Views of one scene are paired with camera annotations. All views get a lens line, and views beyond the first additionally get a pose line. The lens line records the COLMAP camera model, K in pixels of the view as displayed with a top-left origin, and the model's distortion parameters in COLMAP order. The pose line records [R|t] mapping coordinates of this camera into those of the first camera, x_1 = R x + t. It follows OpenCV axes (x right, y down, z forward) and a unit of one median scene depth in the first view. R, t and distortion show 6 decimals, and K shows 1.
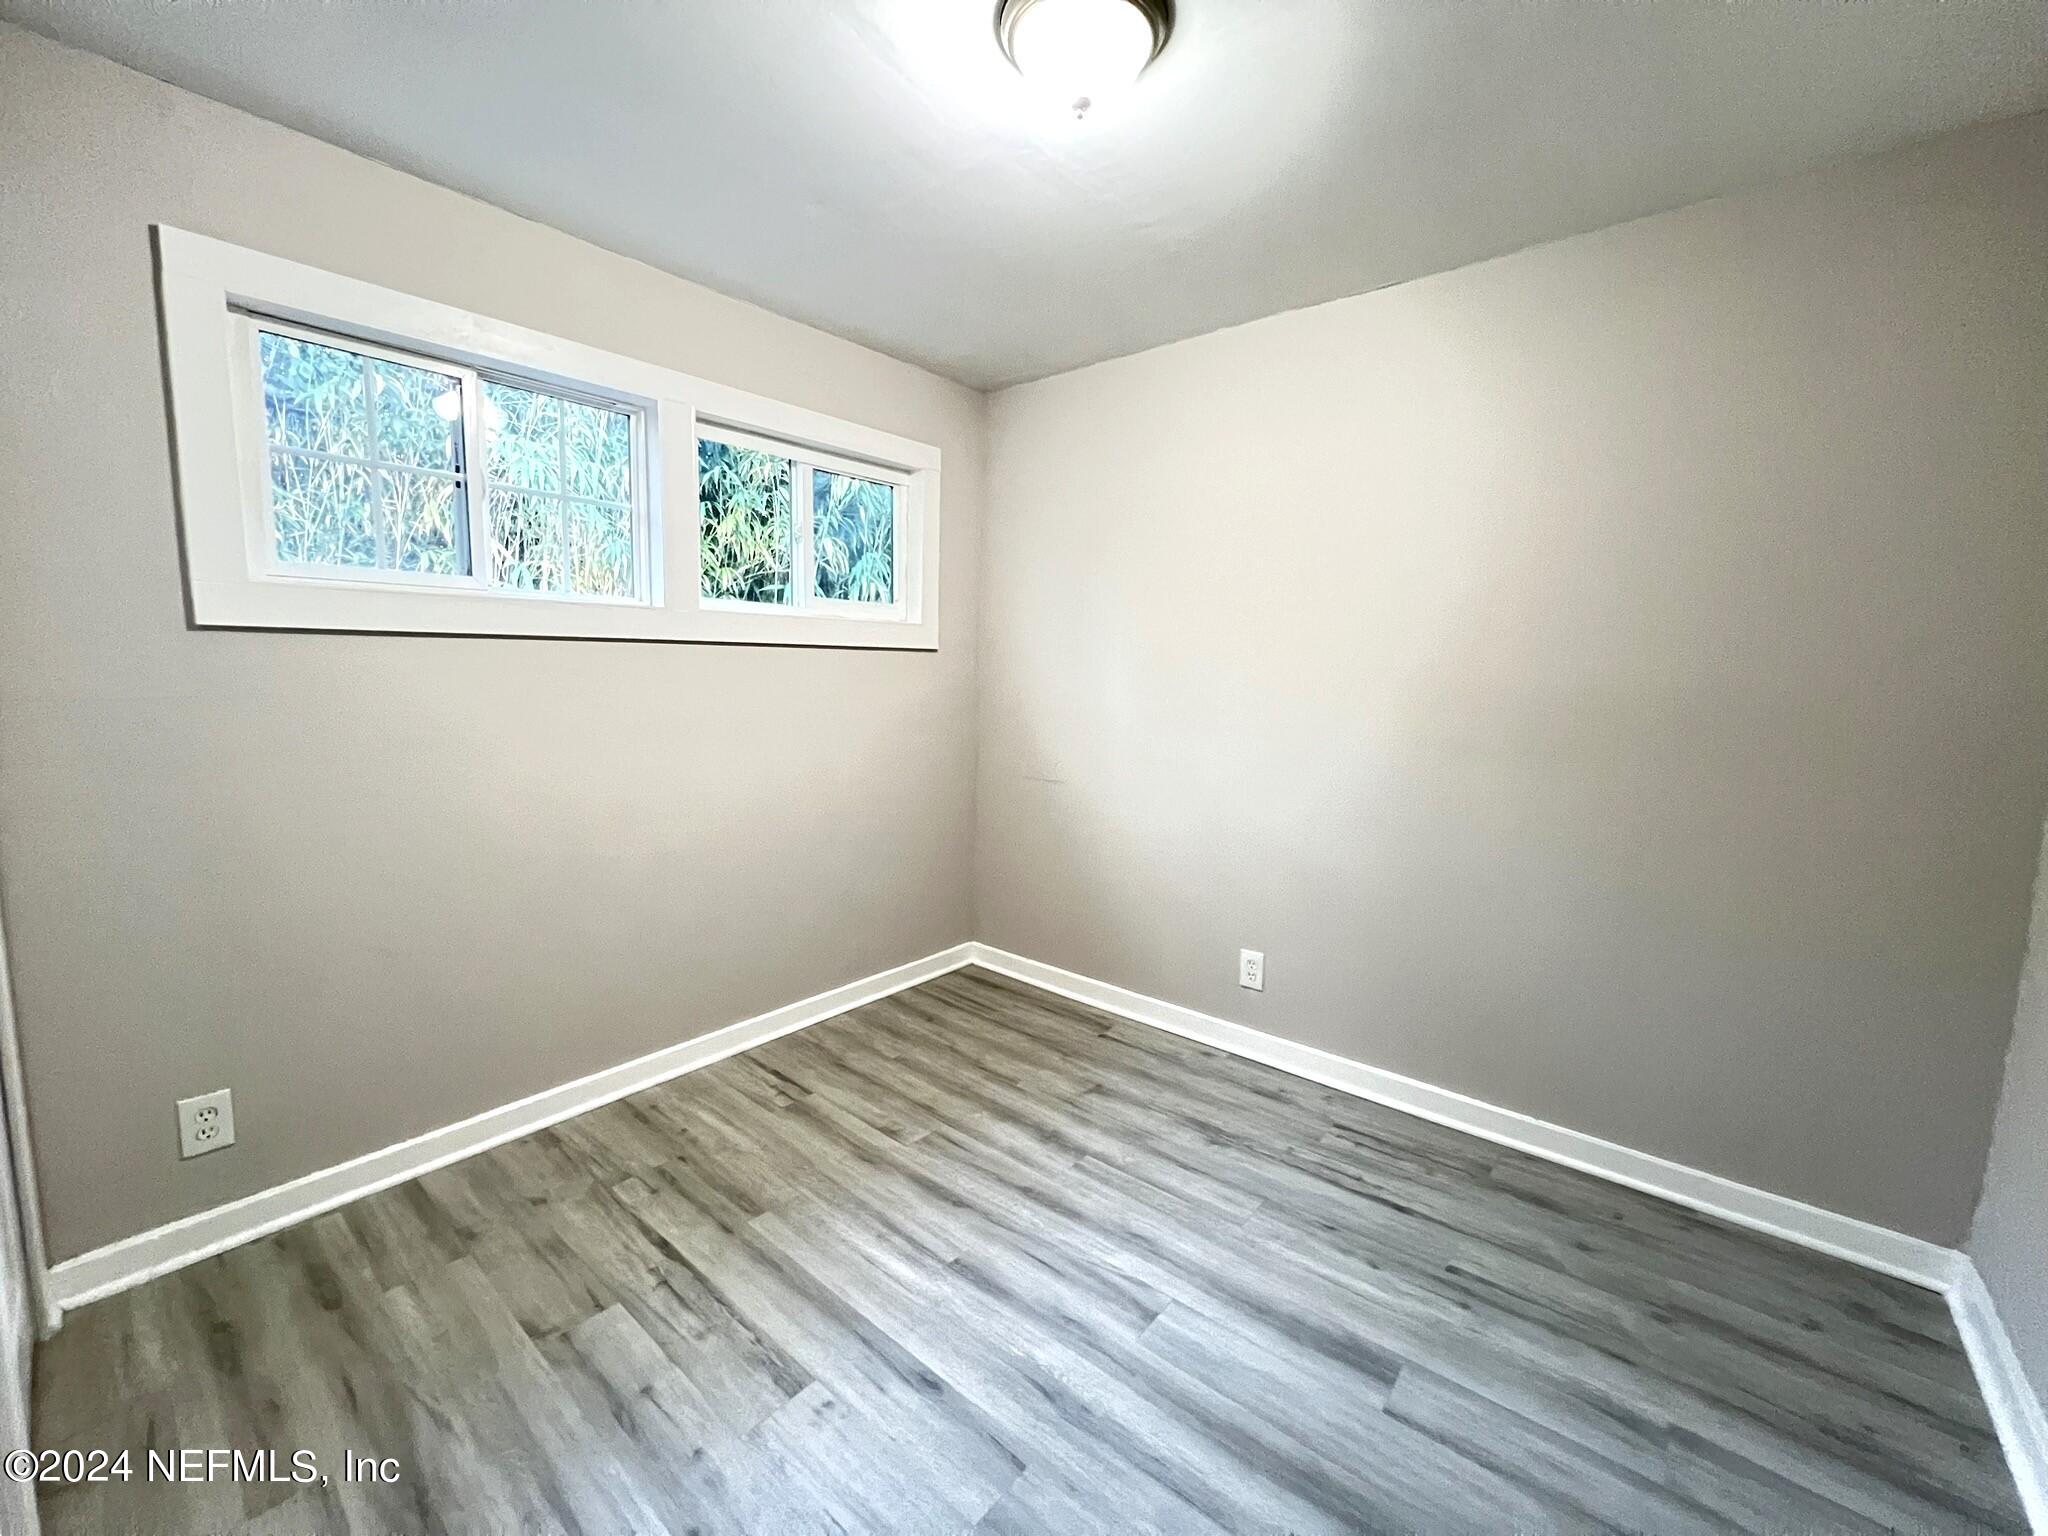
lens RADIAL K [[817.3, 0, 1021.8], [0, 817.3, 761.4], [0, 0, 1]] dist [0.001094, 0.000386]
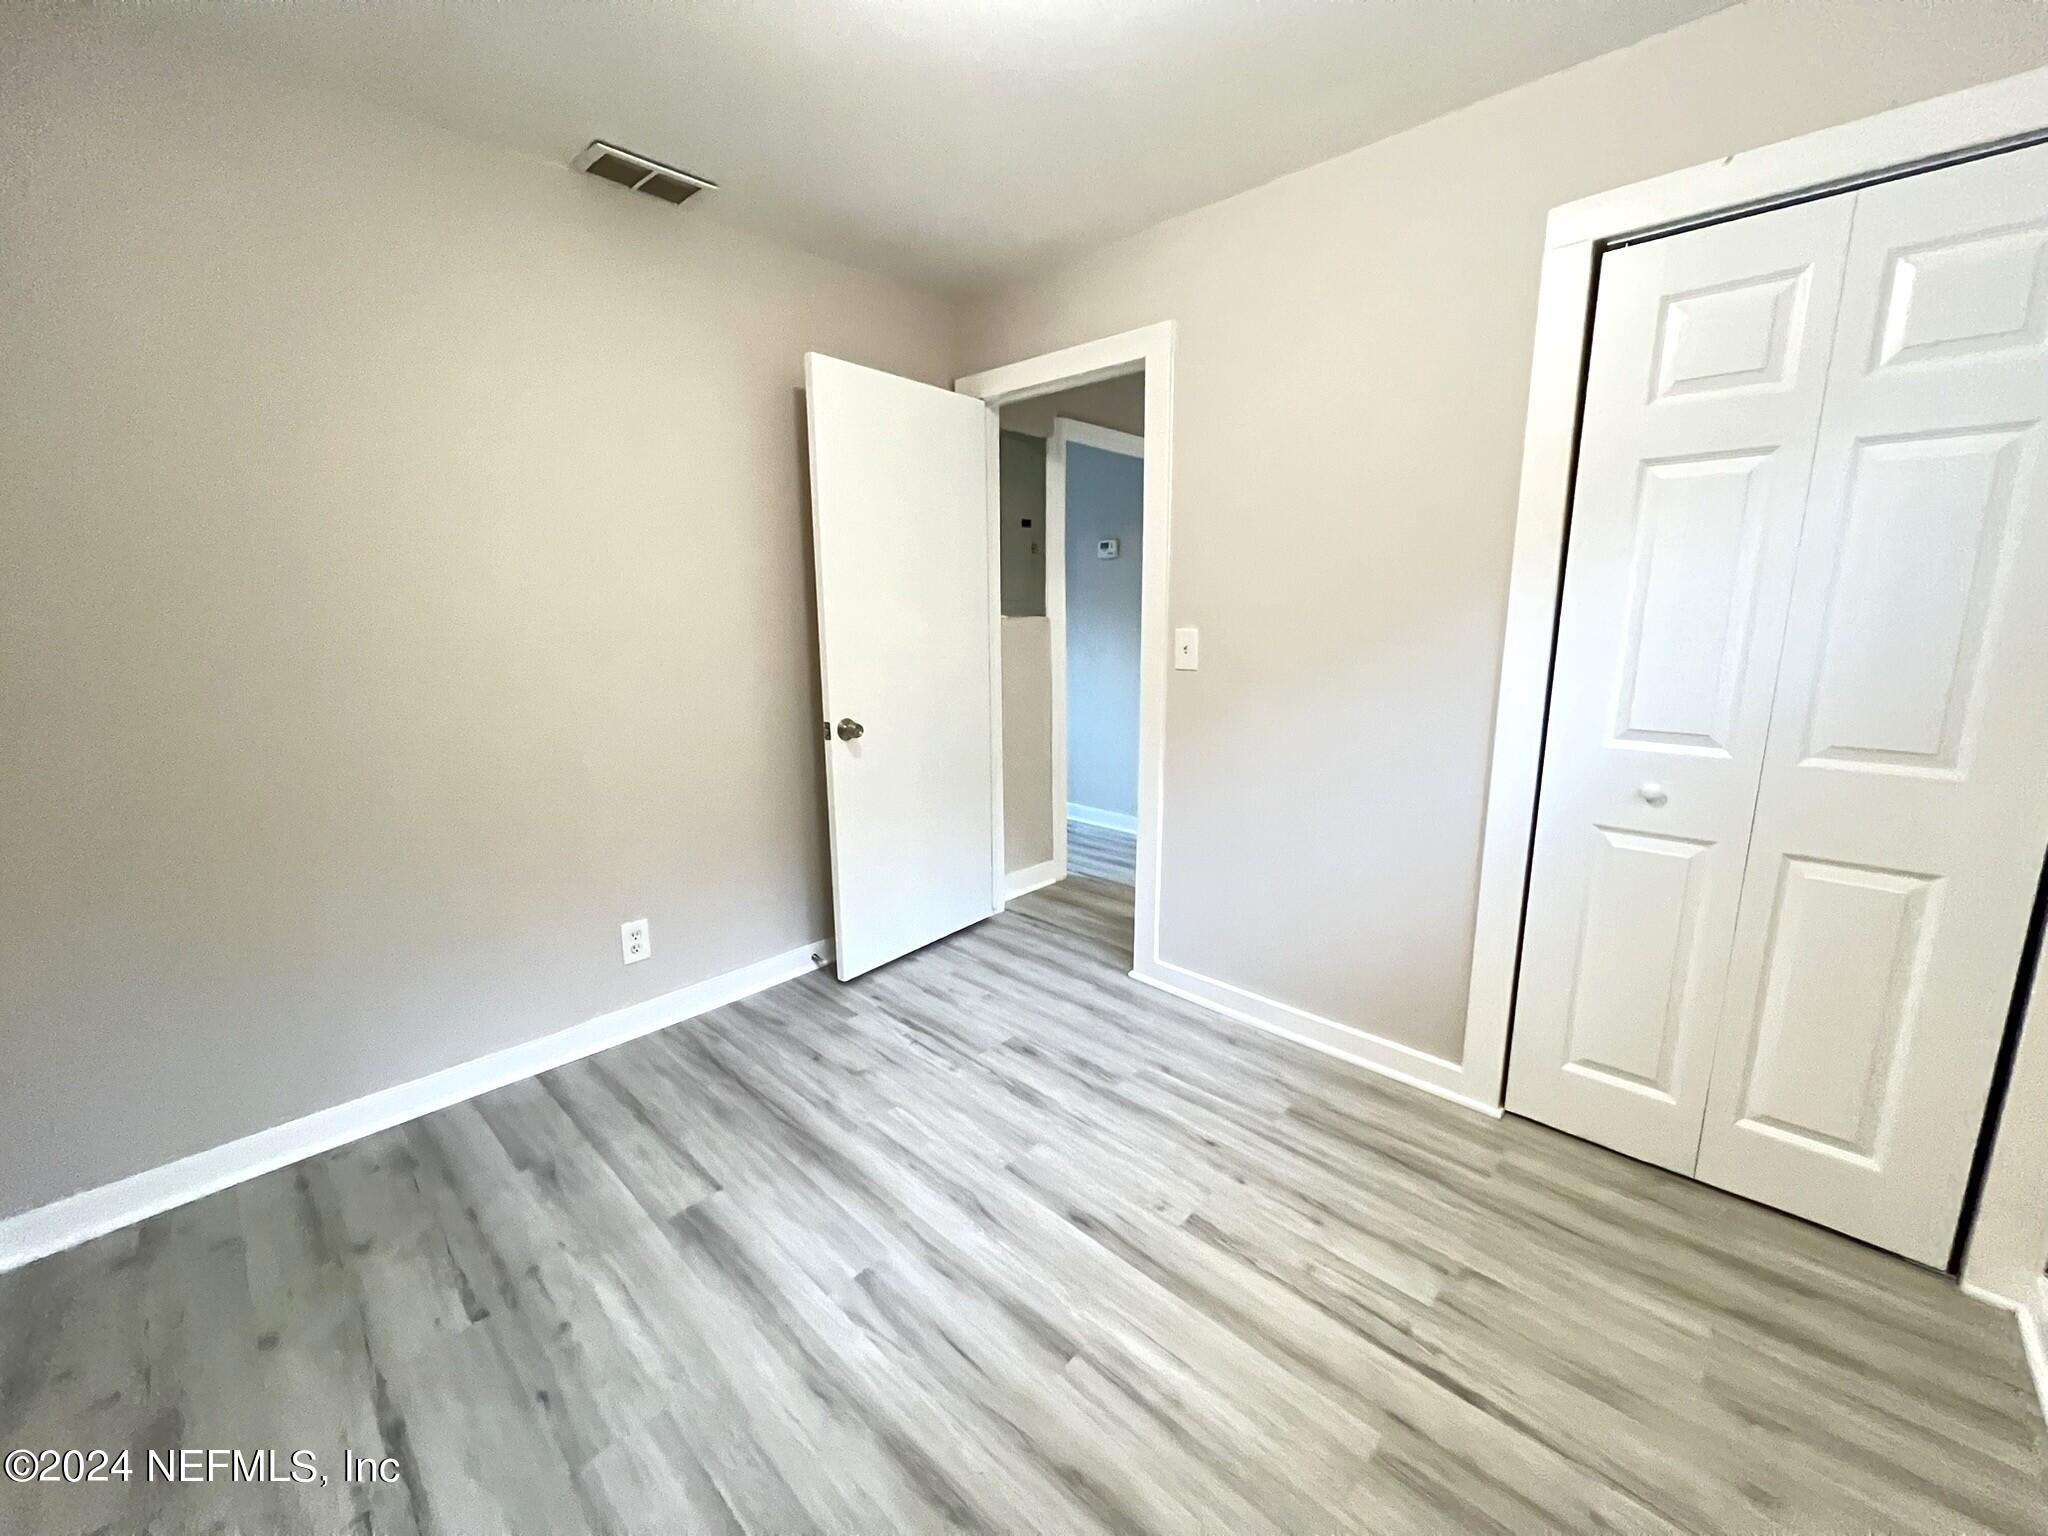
lens RADIAL K [[817.3, 0, 1021.8], [0, 817.3, 761.4], [0, 0, 1]] dist [0.001094, 0.000386]
pose [[-0.997683, -0.027673, 0.062146, -0.074895], [-0.007664, 0.953433, 0.301508, -0.200719], [-0.067596, 0.300333, -0.951436, 1.735413]]
